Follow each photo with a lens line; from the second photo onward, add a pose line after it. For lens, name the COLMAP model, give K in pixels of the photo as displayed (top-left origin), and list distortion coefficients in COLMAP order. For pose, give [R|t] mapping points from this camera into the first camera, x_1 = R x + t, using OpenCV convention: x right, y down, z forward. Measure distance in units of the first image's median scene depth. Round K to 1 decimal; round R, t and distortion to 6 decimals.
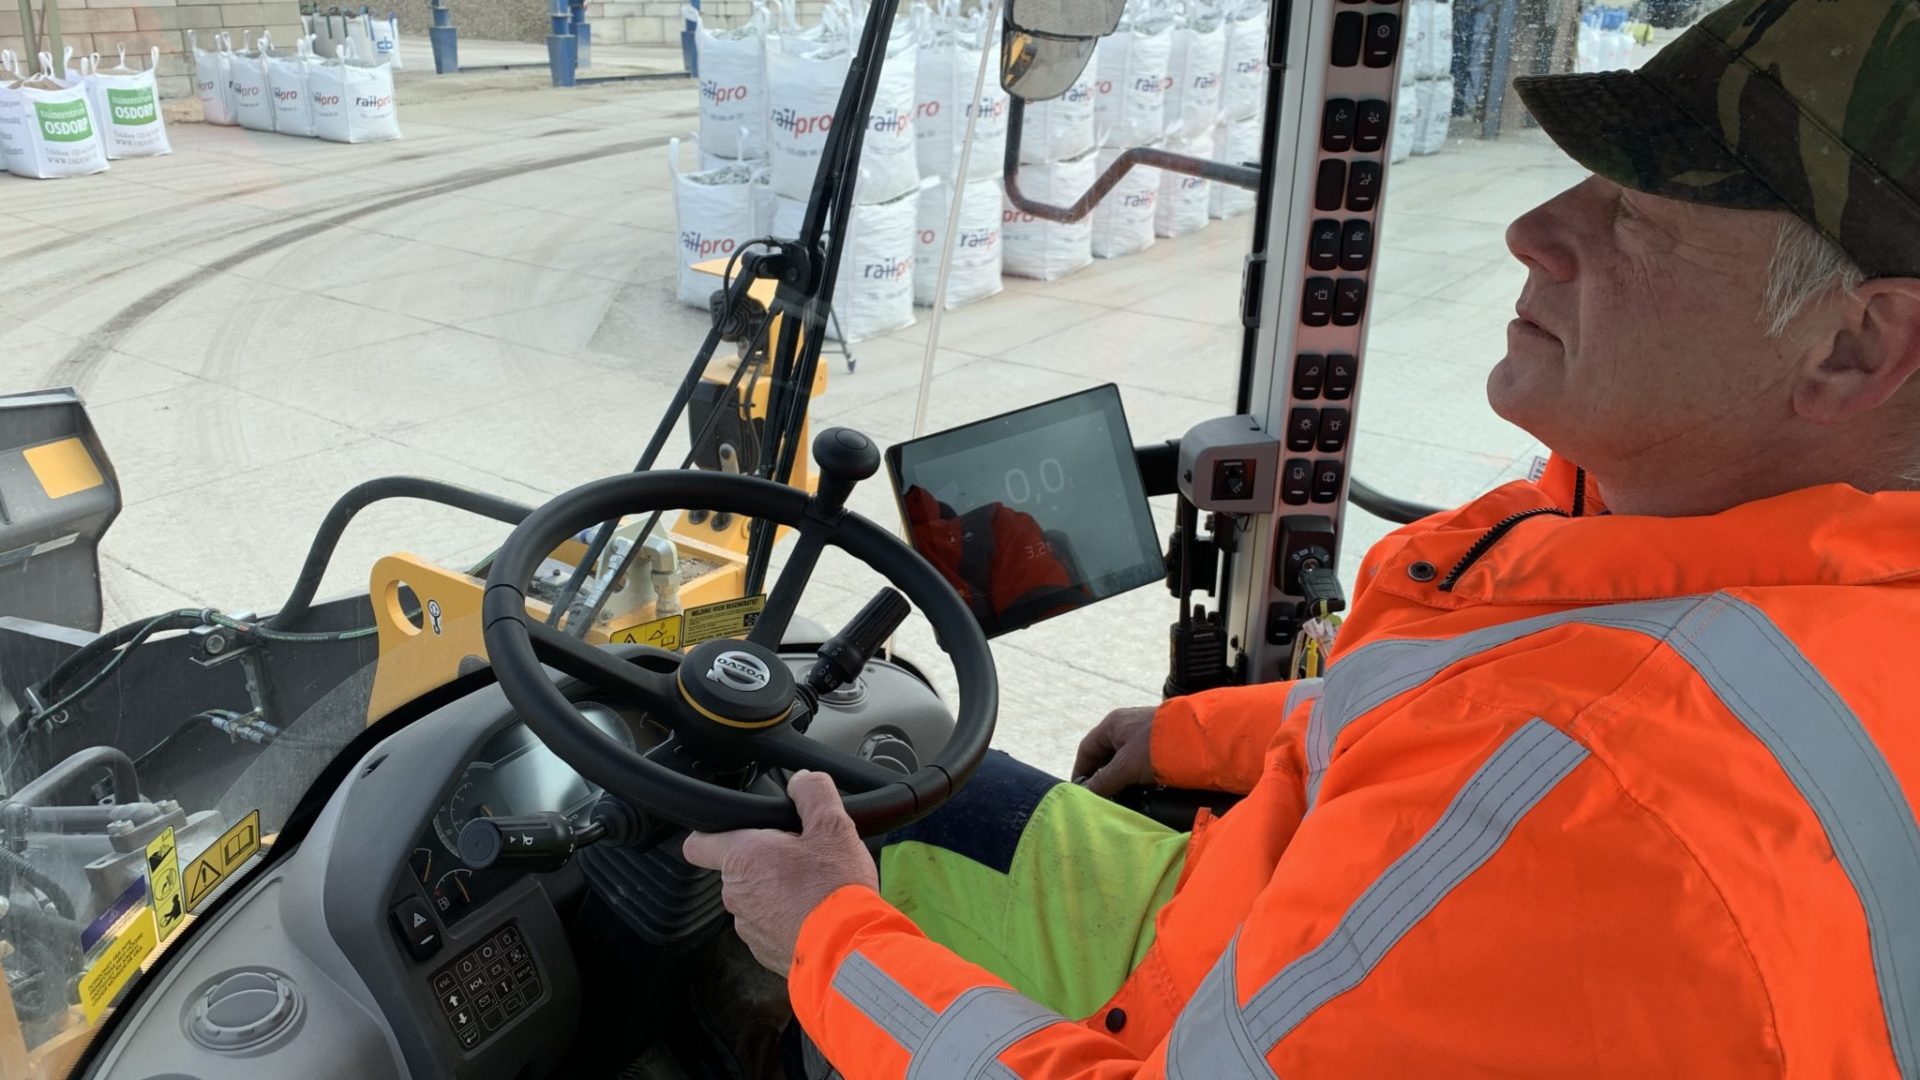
lens RADIAL K [[1455.4, 0, 922.9], [0, 1455.4, 543.5], [0, 0, 1]] dist [0.083436, -0.118160]
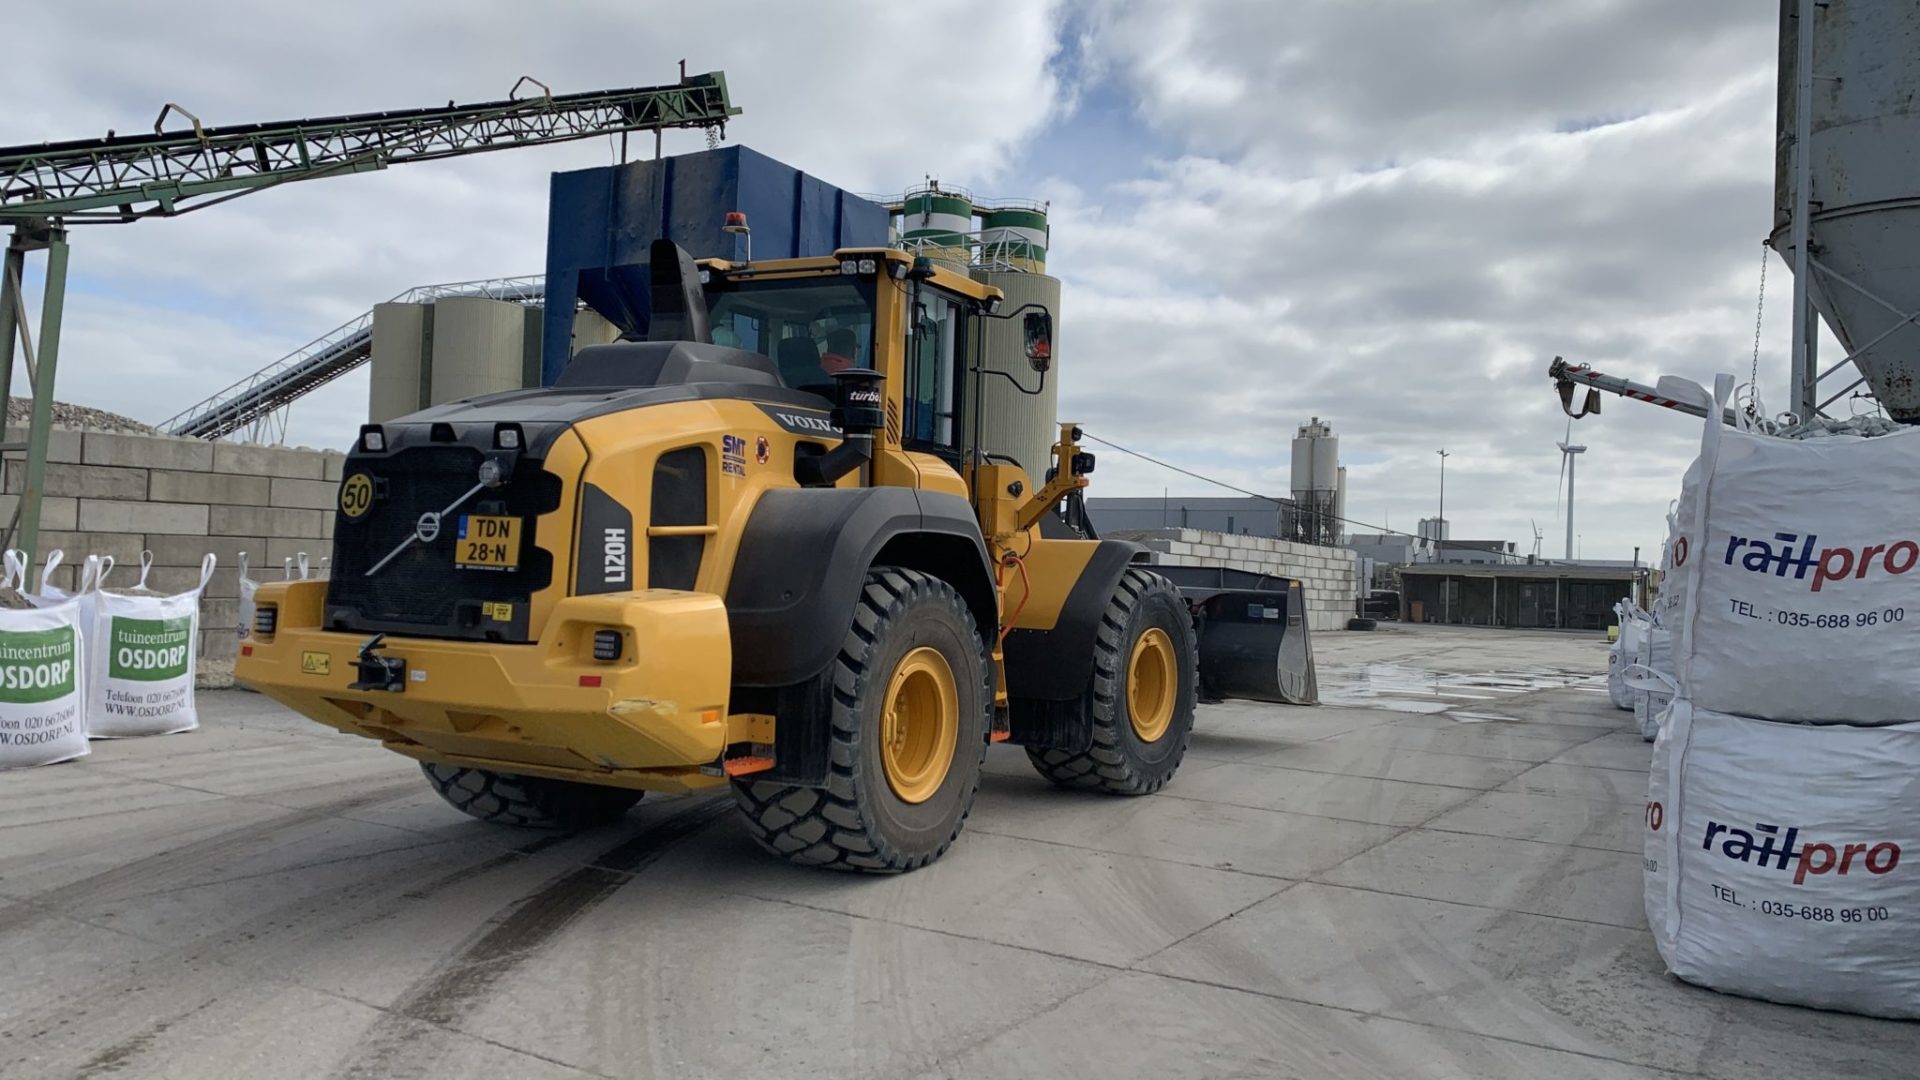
lens RADIAL K [[1481.6, 0, 927.5], [0, 1481.6, 525.7], [0, 0, 1]] dist [0.038525, -0.012734]
pose [[0.998152, 0.018899, 0.057749, -0.460353], [0.005933, 0.915541, -0.402181, -0.179388], [-0.060472, 0.401780, 0.913737, 0.741511]]
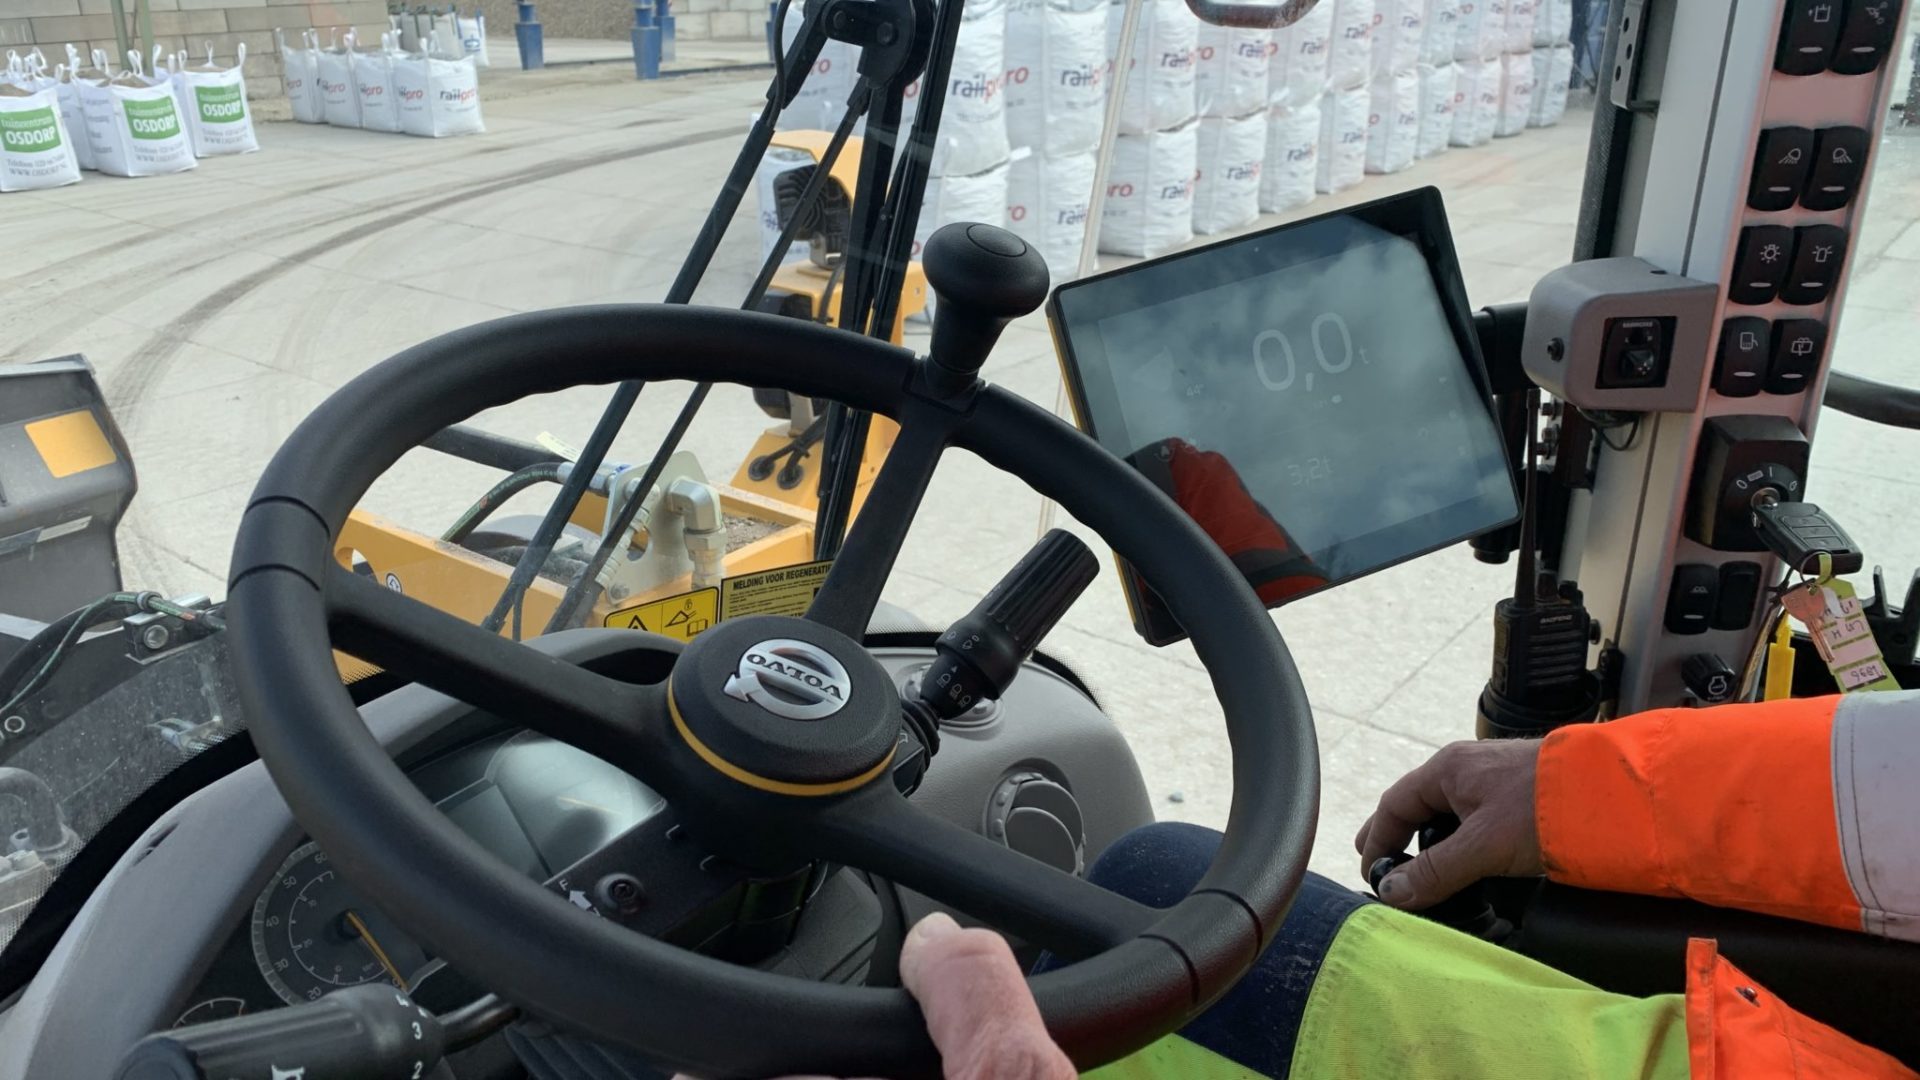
lens RADIAL K [[1481.6, 0, 927.5], [0, 1481.6, 525.7], [0, 0, 1]] dist [0.038525, -0.012734]
pose [[0.998425, -0.004333, -0.055930, -0.003081], [0.003784, 0.999944, -0.009929, 0.002457], [0.055970, 0.009702, 0.998385, 0.030224]]
